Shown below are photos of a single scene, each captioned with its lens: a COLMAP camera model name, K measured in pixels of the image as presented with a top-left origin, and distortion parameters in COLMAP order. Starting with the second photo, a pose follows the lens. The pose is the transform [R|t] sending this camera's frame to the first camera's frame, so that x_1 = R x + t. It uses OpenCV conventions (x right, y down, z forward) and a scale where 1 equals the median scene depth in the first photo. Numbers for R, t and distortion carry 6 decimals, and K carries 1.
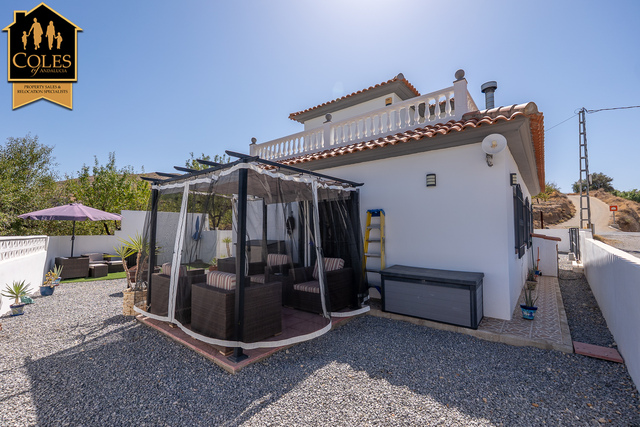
lens RADIAL K [[276.7, 0, 320.0], [0, 276.7, 213.5], [0, 0, 1]] dist [-0.013540, -0.000438]
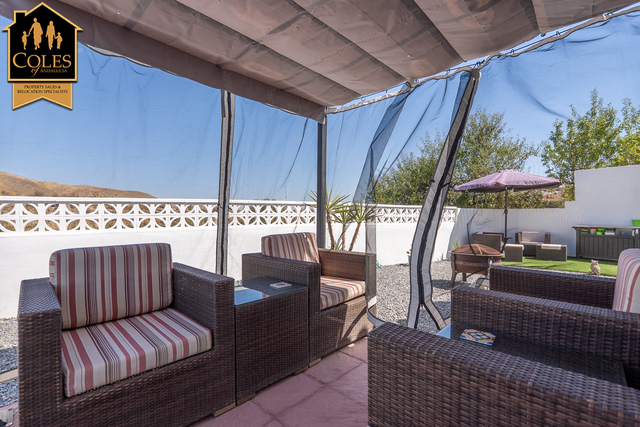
lens RADIAL K [[291.1, 0, 319.3], [0, 291.1, 212.7], [0, 0, 1]] dist [-0.001243, -0.000085]
pose [[-0.088146, -0.010026, -0.996057, 0.036939], [0.071230, 0.997326, -0.016342, 0.065727], [0.993558, -0.072389, -0.087196, 0.502873]]
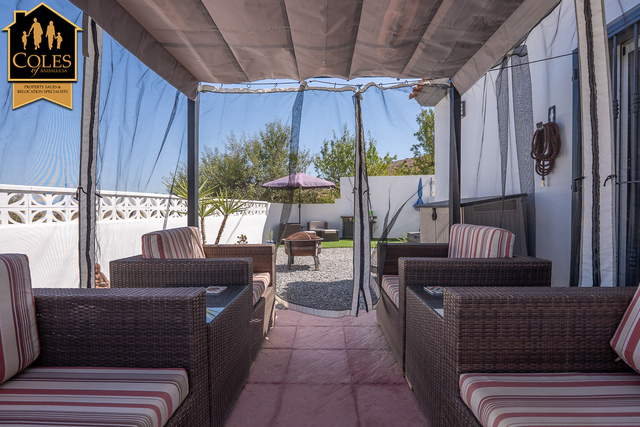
lens RADIAL K [[276.7, 0, 320.0], [0, 276.7, 213.5], [0, 0, 1]] dist [-0.013540, -0.000438]
pose [[0.599410, 0.006523, -0.800416, -0.000838], [0.064835, 0.996285, 0.056673, 0.062664], [0.797812, -0.085866, 0.596760, 0.416478]]
